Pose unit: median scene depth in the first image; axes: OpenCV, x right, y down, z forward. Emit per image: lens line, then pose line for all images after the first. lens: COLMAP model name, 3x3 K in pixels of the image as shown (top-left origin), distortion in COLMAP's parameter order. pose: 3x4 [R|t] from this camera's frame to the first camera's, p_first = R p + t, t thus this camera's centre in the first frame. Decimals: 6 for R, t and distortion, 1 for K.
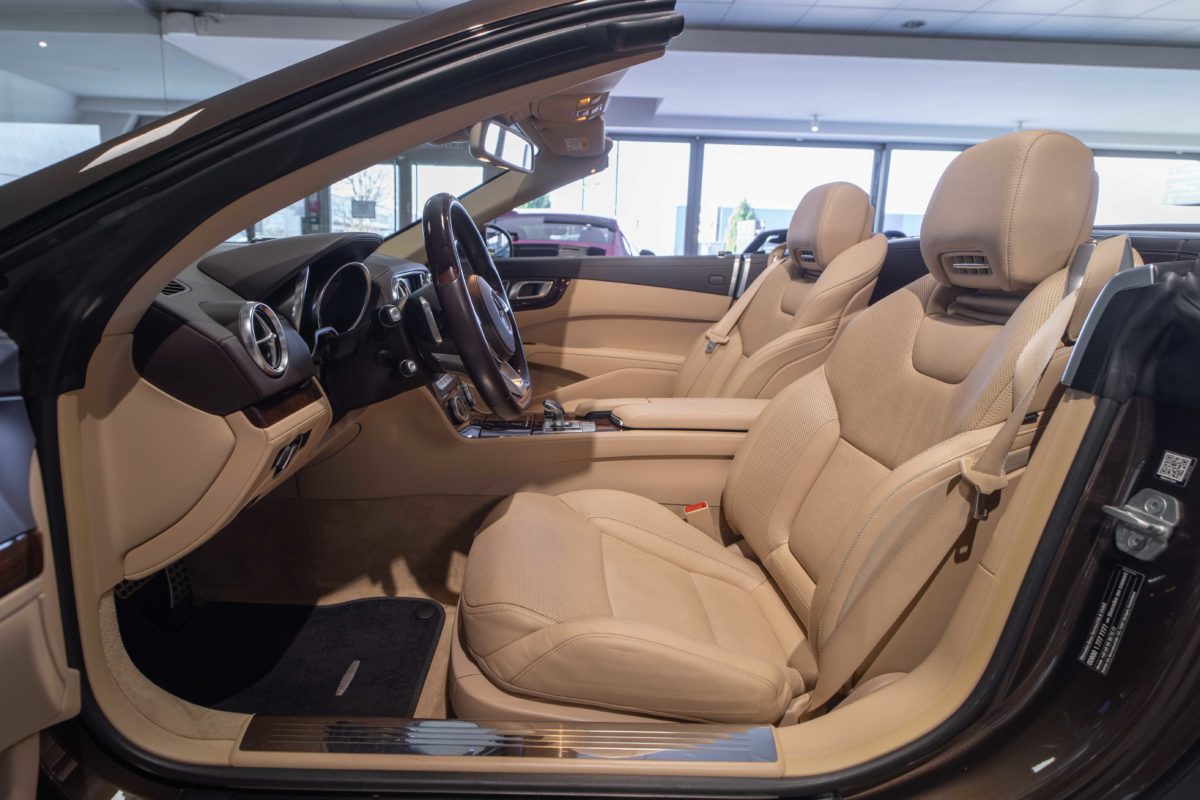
lens RADIAL K [[627.7, 0, 558.2], [0, 627.7, 358.4], [0, 0, 1]] dist [-0.002345, -0.001915]
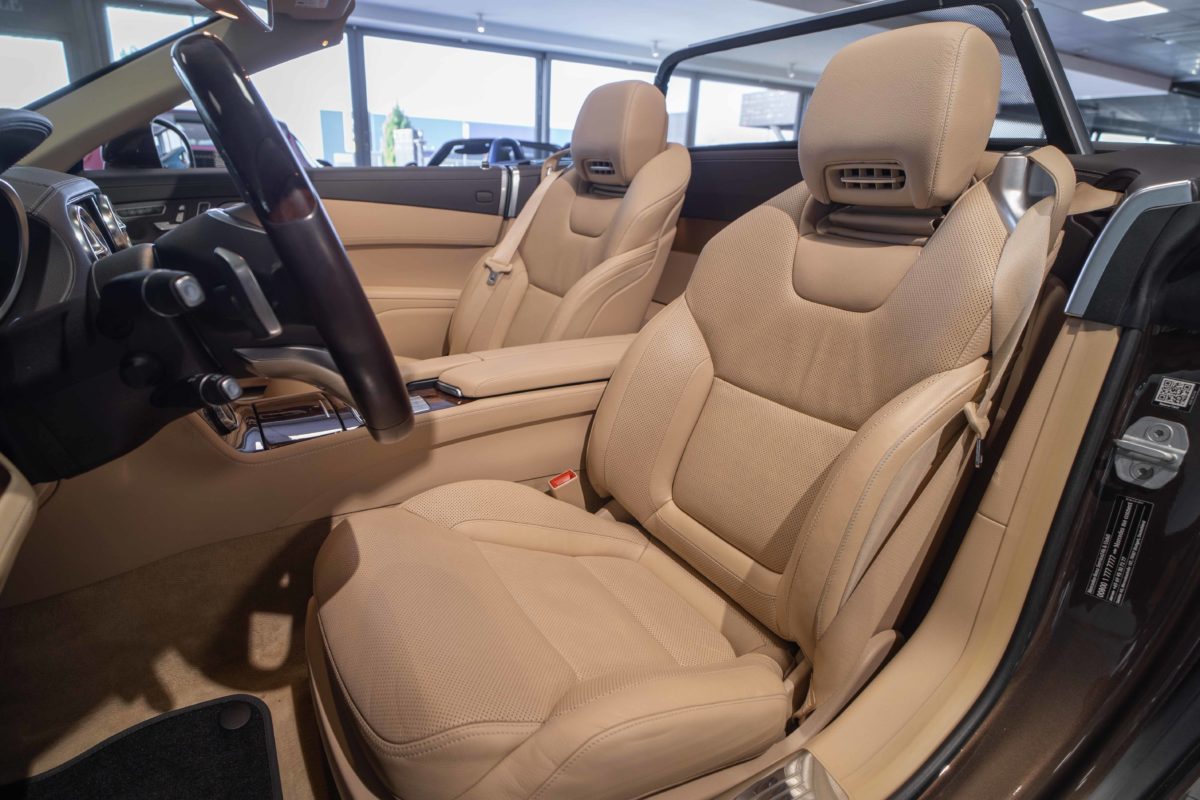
lens RADIAL K [[627.7, 0, 546.3], [0, 627.7, 387.8], [0, 0, 1]] dist [-0.002345, -0.001915]
pose [[0.878154, -0.153046, 0.453236, -0.164538], [0.071255, 0.978720, 0.192430, -0.046309], [-0.473042, -0.136688, 0.870372, 0.295430]]
